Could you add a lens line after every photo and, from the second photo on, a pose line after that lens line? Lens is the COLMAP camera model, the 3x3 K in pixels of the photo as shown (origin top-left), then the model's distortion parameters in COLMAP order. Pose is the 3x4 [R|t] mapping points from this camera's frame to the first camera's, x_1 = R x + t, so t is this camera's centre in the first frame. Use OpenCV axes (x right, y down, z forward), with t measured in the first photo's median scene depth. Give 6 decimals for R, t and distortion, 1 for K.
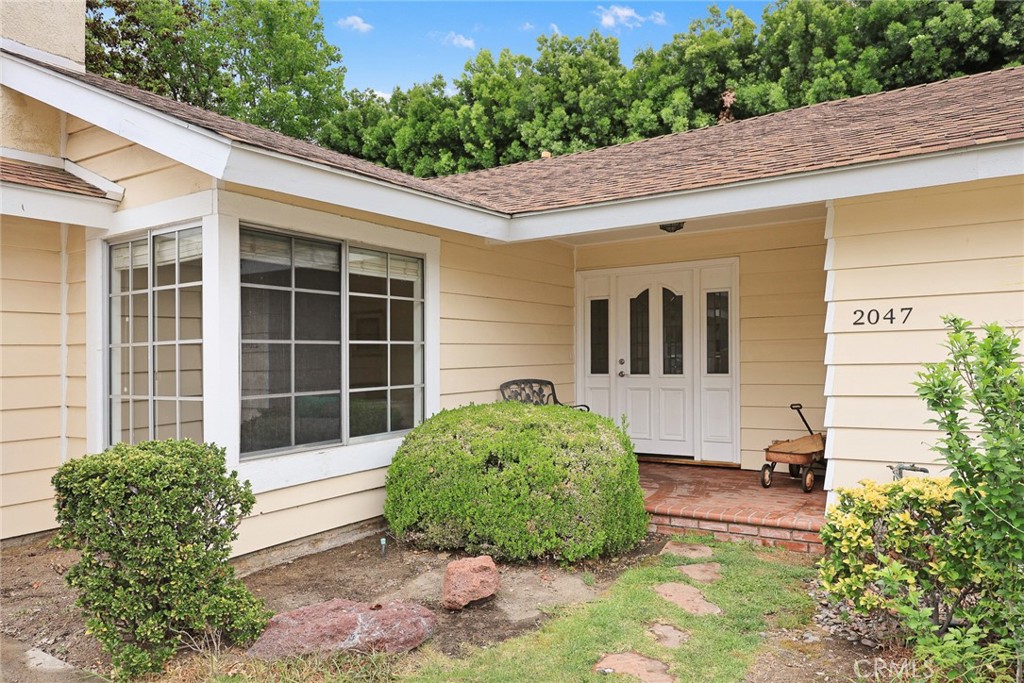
lens RADIAL K [[690.3, 0, 510.2], [0, 690.3, 353.7], [0, 0, 1]] dist [-0.001227, 0.001507]
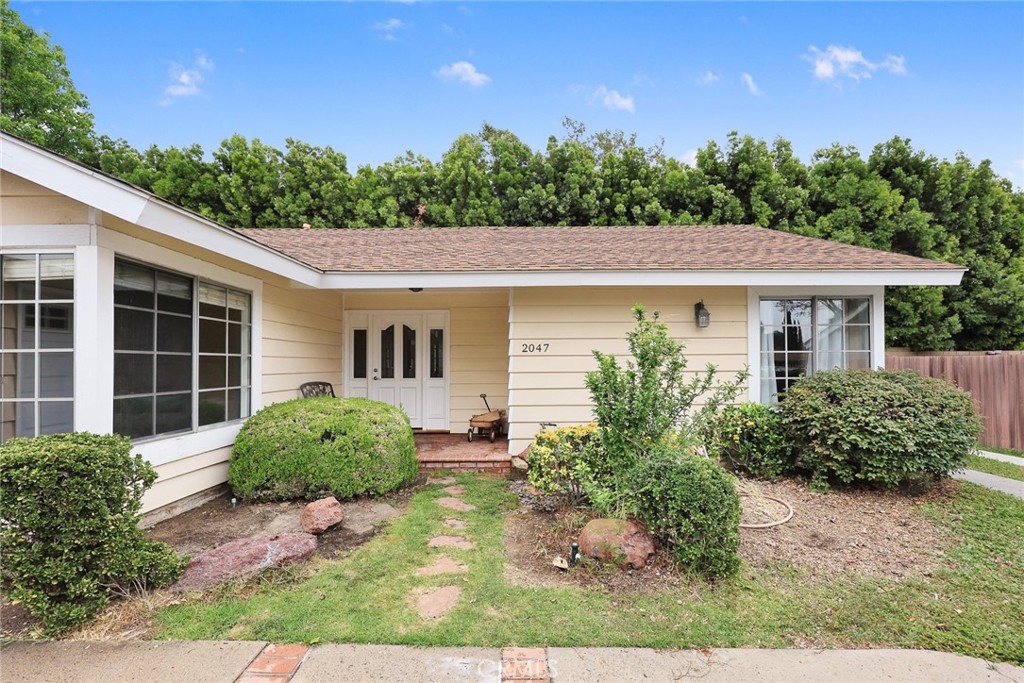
lens RADIAL K [[452.5, 0, 510.4], [0, 452.5, 358.8], [0, 0, 1]] dist [-0.002685, 0.000466]
pose [[0.846941, 0.020275, 0.531300, -0.175565], [-0.012336, 0.999753, -0.018486, 0.001119], [-0.531543, 0.009103, 0.846982, -0.043478]]
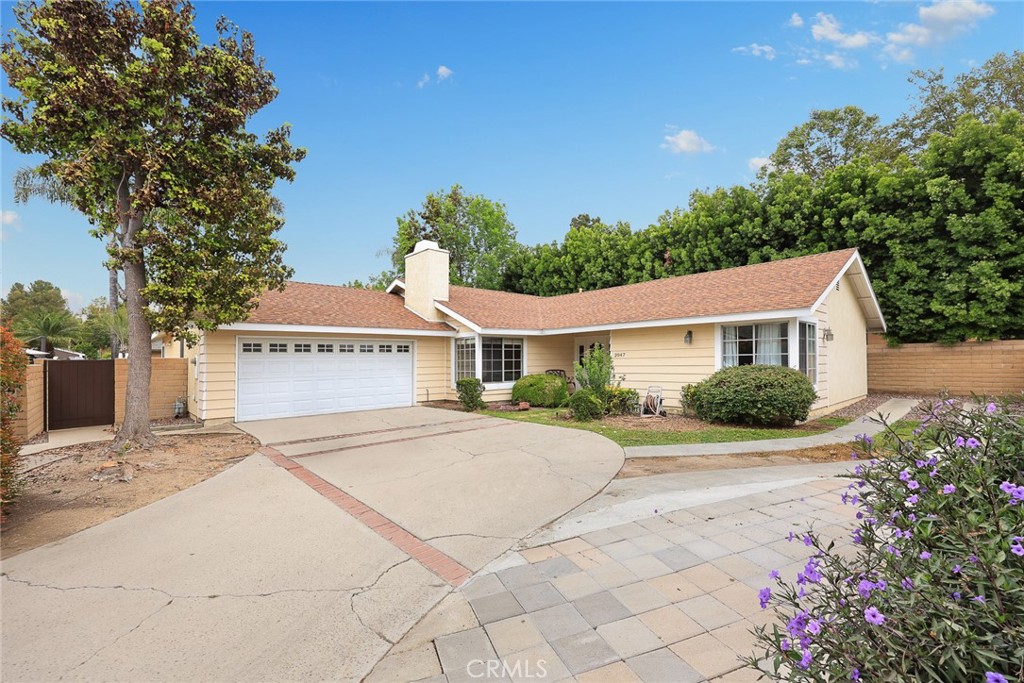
lens RADIAL K [[431.6, 0, 507.4], [0, 431.6, 362.5], [0, 0, 1]] dist [0.001850, -0.003929]
pose [[0.960445, 0.005797, -0.278410, 0.532526], [-0.002311, 0.999915, 0.012849, -0.034050], [0.278461, -0.011698, 0.960376, -1.585132]]
